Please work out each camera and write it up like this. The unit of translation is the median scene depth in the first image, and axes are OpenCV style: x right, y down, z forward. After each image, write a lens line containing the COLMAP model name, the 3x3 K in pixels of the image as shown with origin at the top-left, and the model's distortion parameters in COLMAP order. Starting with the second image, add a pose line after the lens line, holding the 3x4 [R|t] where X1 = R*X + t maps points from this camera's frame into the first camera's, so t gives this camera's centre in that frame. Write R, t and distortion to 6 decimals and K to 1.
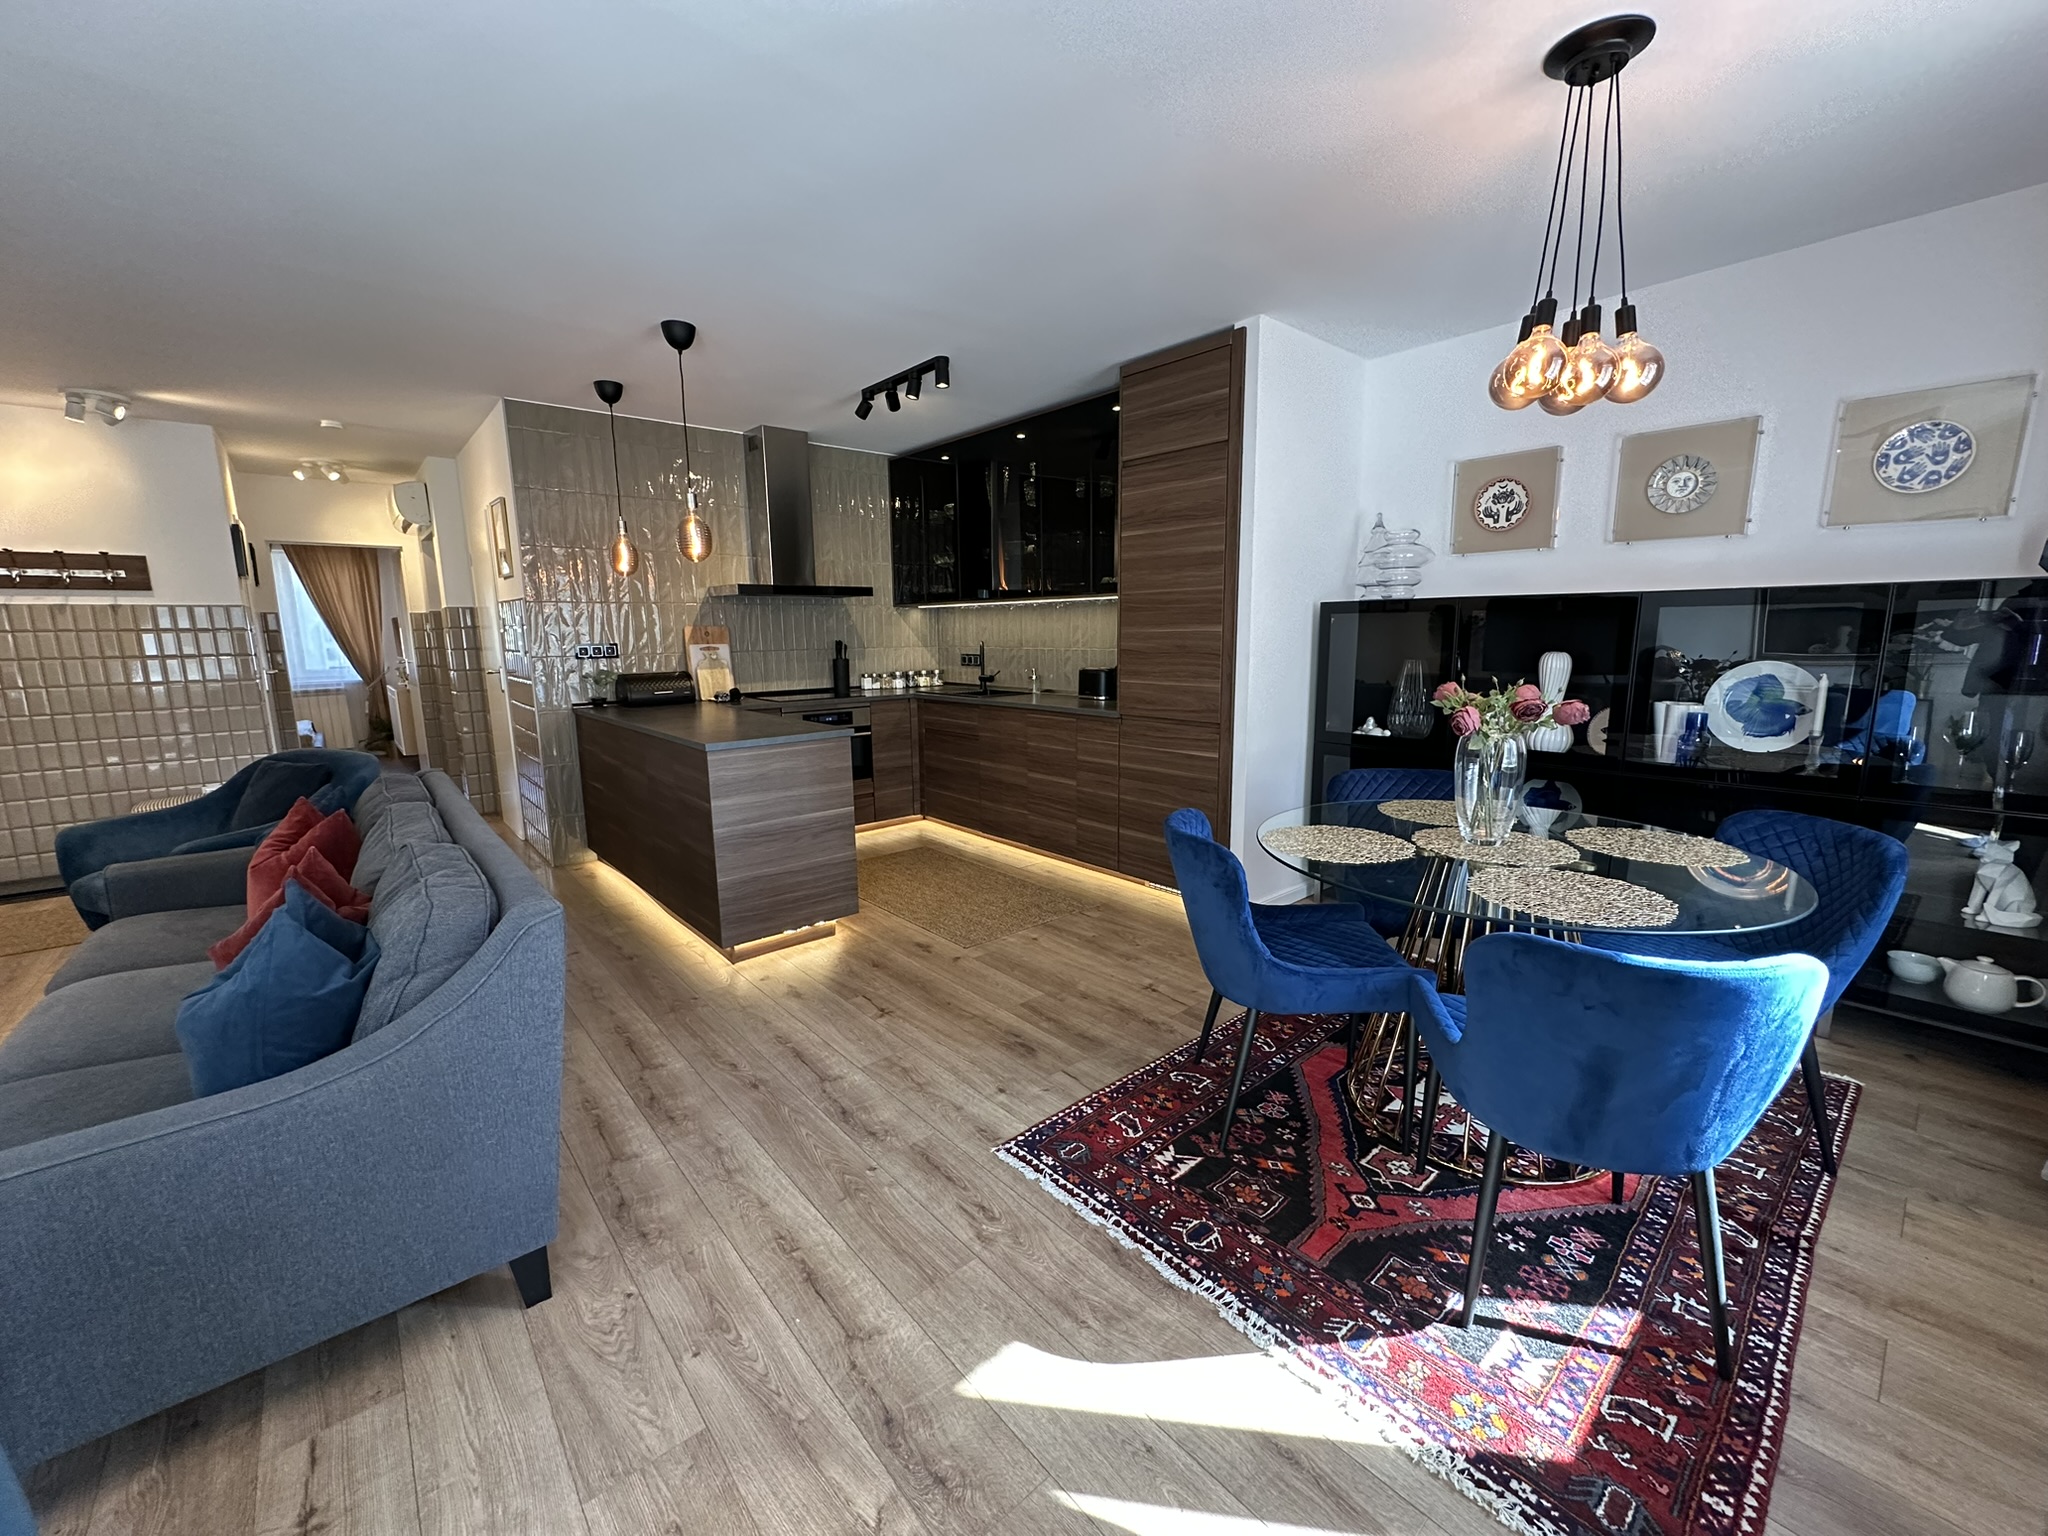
lens RADIAL K [[813.7, 0, 1025.6], [0, 813.7, 767.2], [0, 0, 1]] dist [-0.004439, 0.000772]
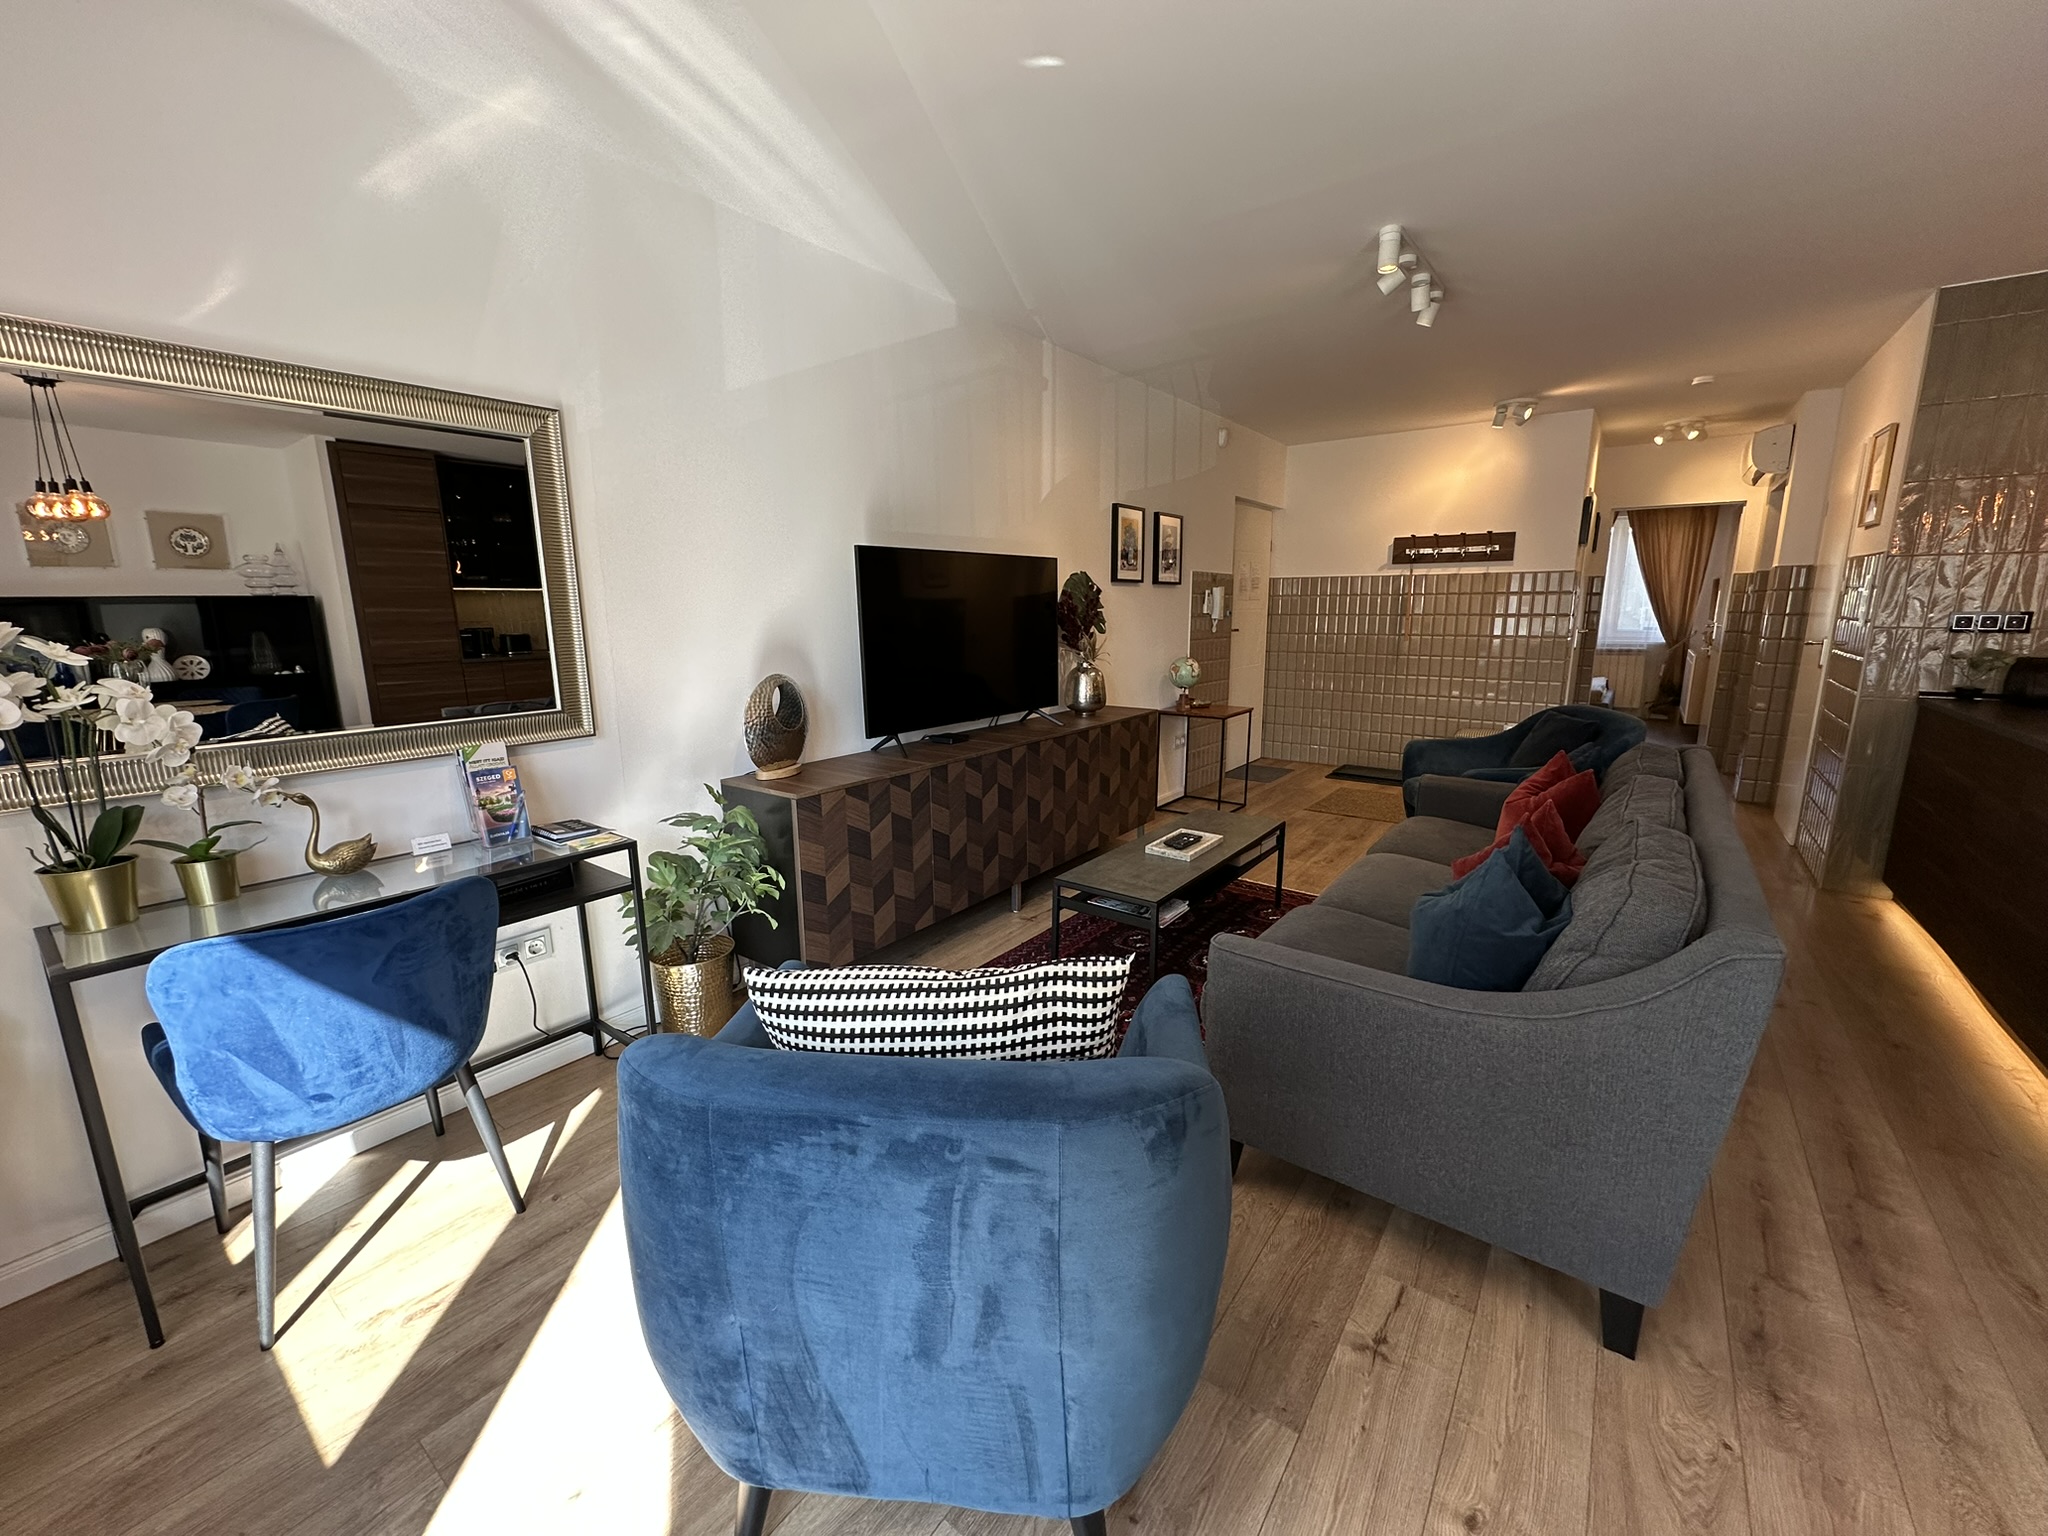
lens RADIAL K [[813.7, 0, 1022.3], [0, 813.7, 764.3], [0, 0, 1]] dist [-0.004439, 0.000772]
pose [[0.213141, 0.199344, -0.956469, -0.005894], [-0.157577, 0.973162, 0.167708, -0.008066], [0.964230, 0.114972, 0.238833, 0.032062]]
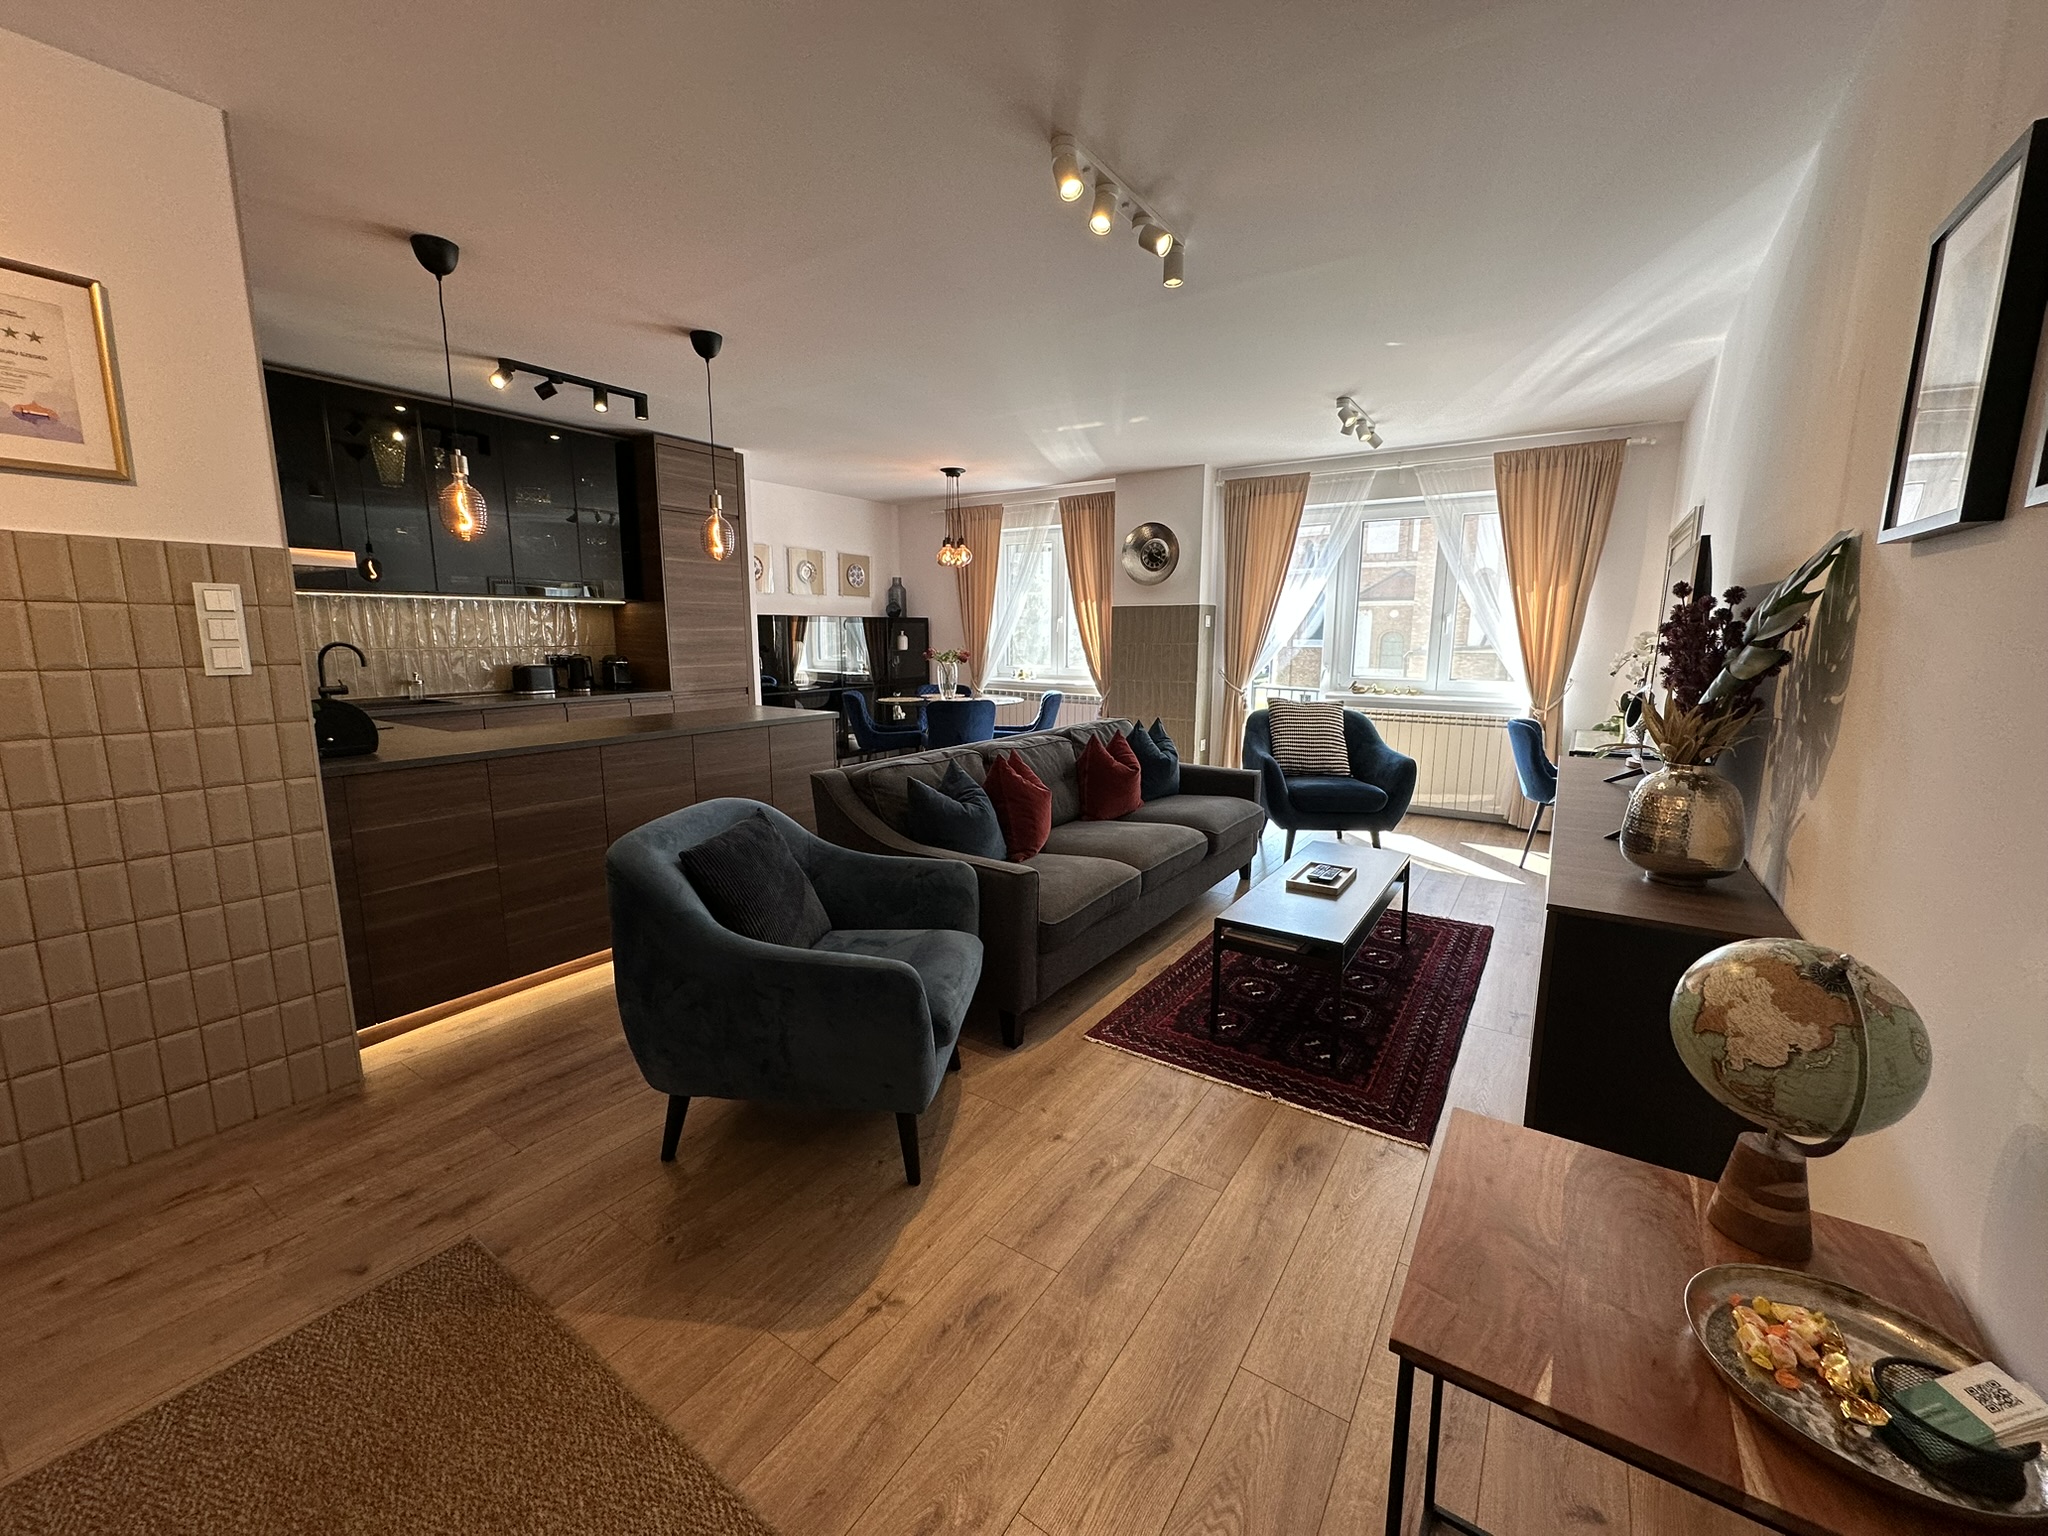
lens RADIAL K [[813.7, 0, 1021.3], [0, 813.7, 765.7], [0, 0, 1]] dist [-0.004439, 0.000772]
pose [[-0.253973, -0.149574, 0.955576, -1.149059], [0.160281, 0.967802, 0.194087, -0.102099], [-0.953839, 0.202454, -0.221821, 0.683861]]
